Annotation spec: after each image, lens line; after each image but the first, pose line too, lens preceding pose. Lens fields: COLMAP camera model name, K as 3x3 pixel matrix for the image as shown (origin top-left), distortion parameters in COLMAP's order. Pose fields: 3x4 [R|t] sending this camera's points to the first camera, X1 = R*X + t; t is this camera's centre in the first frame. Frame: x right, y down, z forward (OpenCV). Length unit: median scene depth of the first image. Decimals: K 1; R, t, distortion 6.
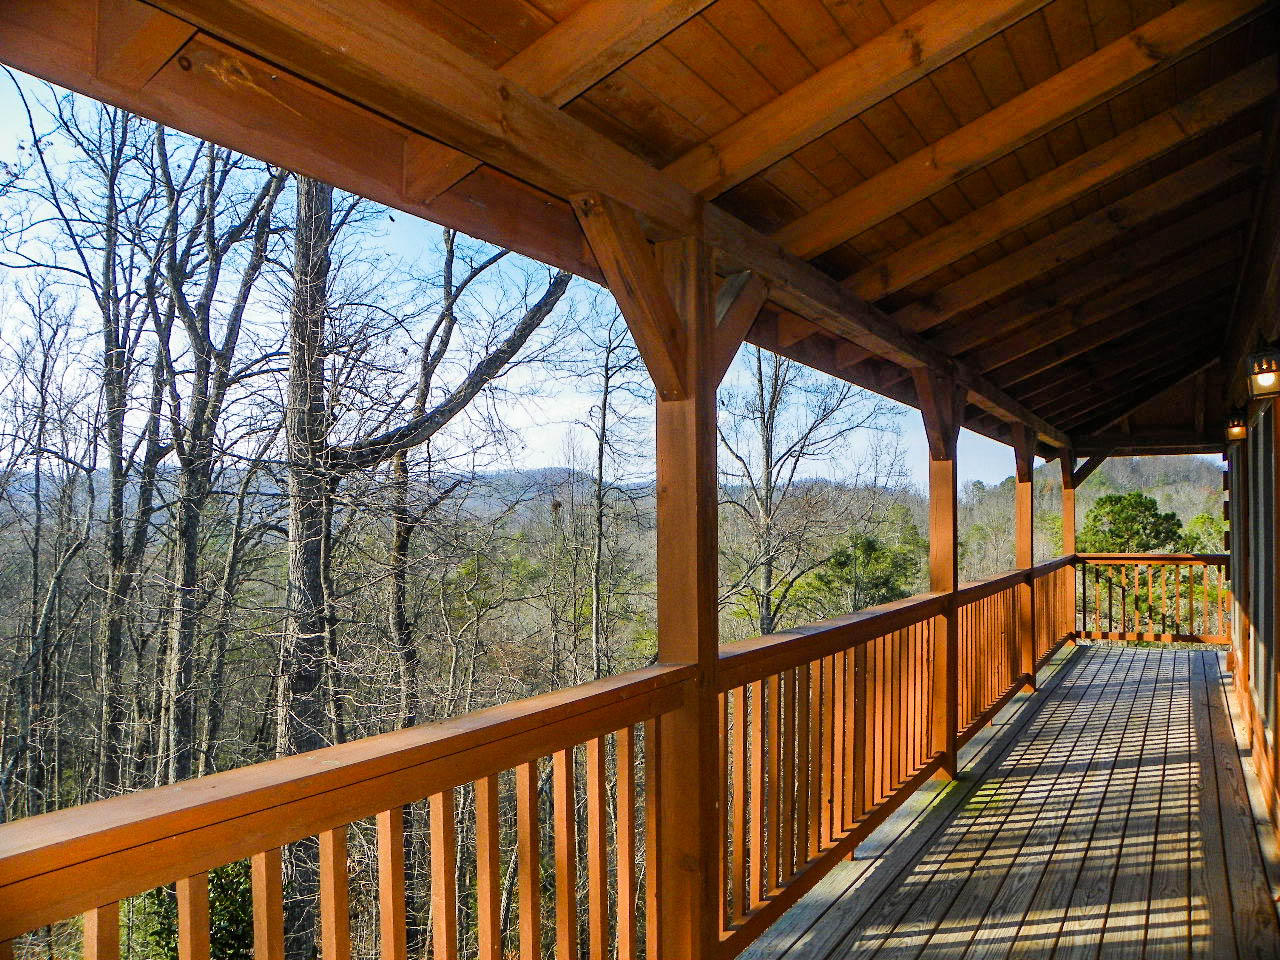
lens RADIAL K [[971.5, 0, 638.3], [0, 971.5, 480.8], [0, 0, 1]] dist [-0.157497, 0.100198]
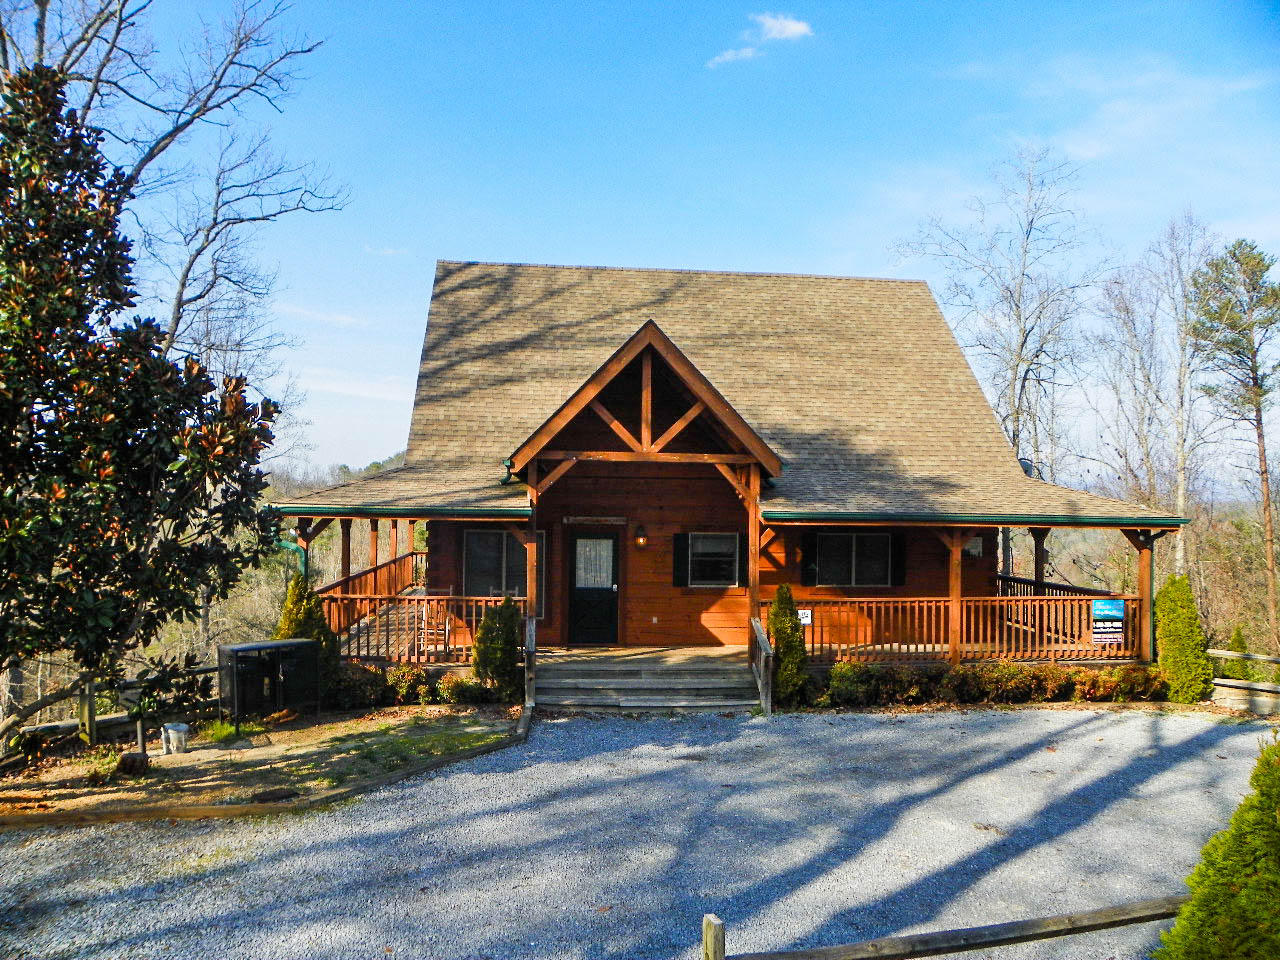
lens RADIAL K [[971.5, 0, 638.3], [0, 971.5, 480.8], [0, 0, 1]] dist [-0.157497, 0.100198]
pose [[0.800522, 0.026373, 0.598722, -0.371278], [-0.039701, 0.999170, 0.009069, -0.098764], [-0.597987, -0.031030, 0.800905, -0.879328]]
